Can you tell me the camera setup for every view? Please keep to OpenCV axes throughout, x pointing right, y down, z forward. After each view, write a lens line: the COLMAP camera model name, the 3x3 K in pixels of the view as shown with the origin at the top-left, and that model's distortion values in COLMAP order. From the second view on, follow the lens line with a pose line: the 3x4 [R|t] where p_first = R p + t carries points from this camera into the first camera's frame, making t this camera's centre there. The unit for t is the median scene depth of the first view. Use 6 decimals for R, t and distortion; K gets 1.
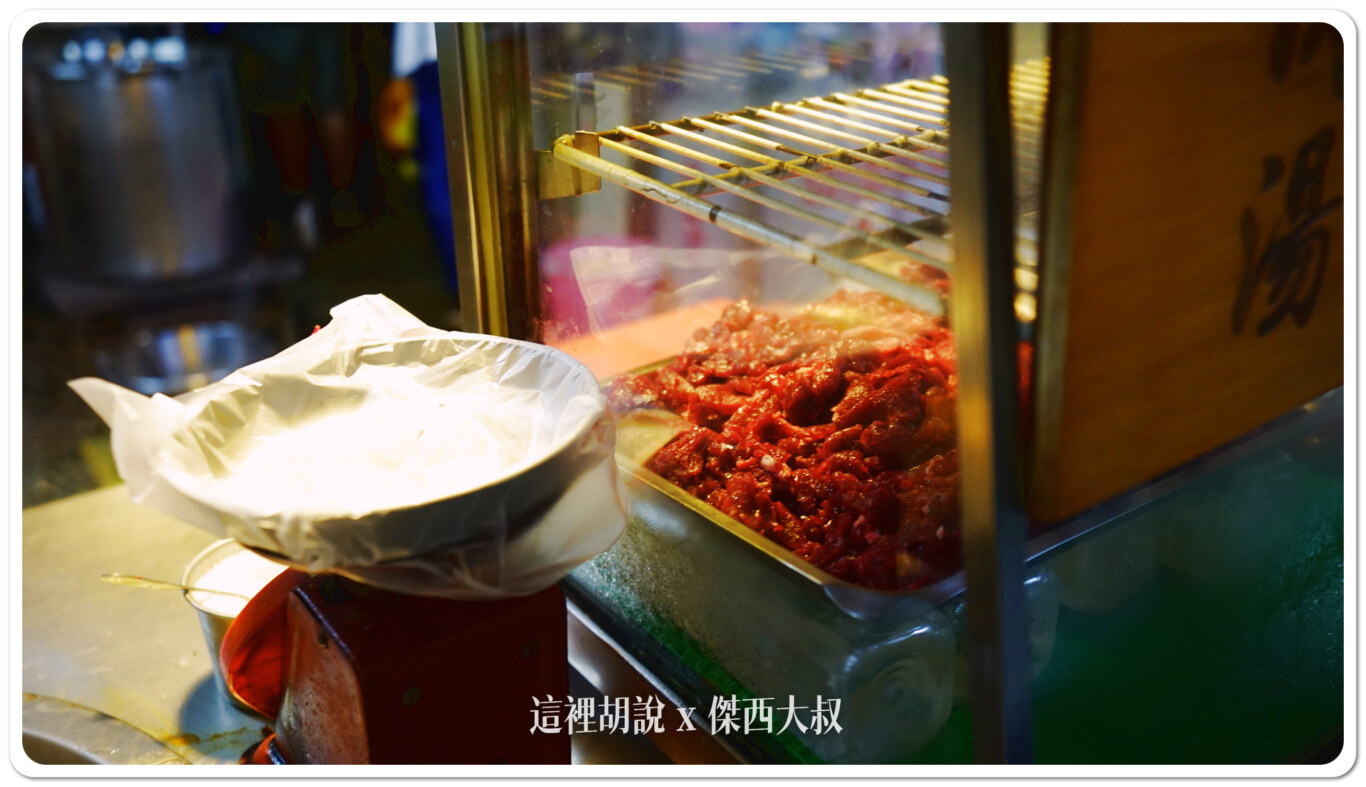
lens RADIAL K [[1258.9, 0, 683.0], [0, 1258.9, 393.5], [0, 0, 1]] dist [0.071038, 0.006122]
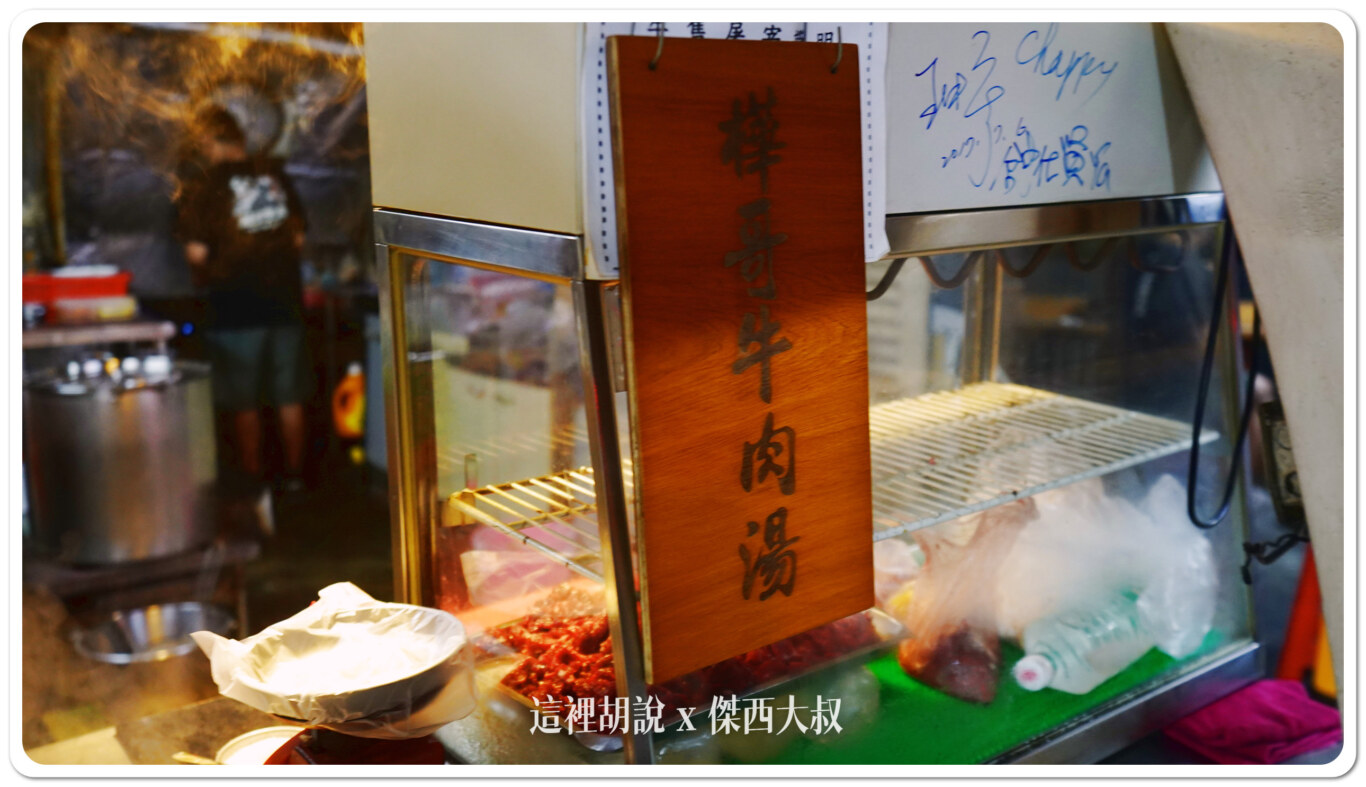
lens RADIAL K [[1260.3, 0, 683.0], [0, 1260.3, 393.5], [0, 0, 1]] dist [0.041406, 0.000610]
pose [[0.999047, -0.004596, 0.043397, 0.160303], [0.013658, 0.977411, -0.210905, 0.044411], [-0.041447, 0.211297, 0.976543, -0.842465]]
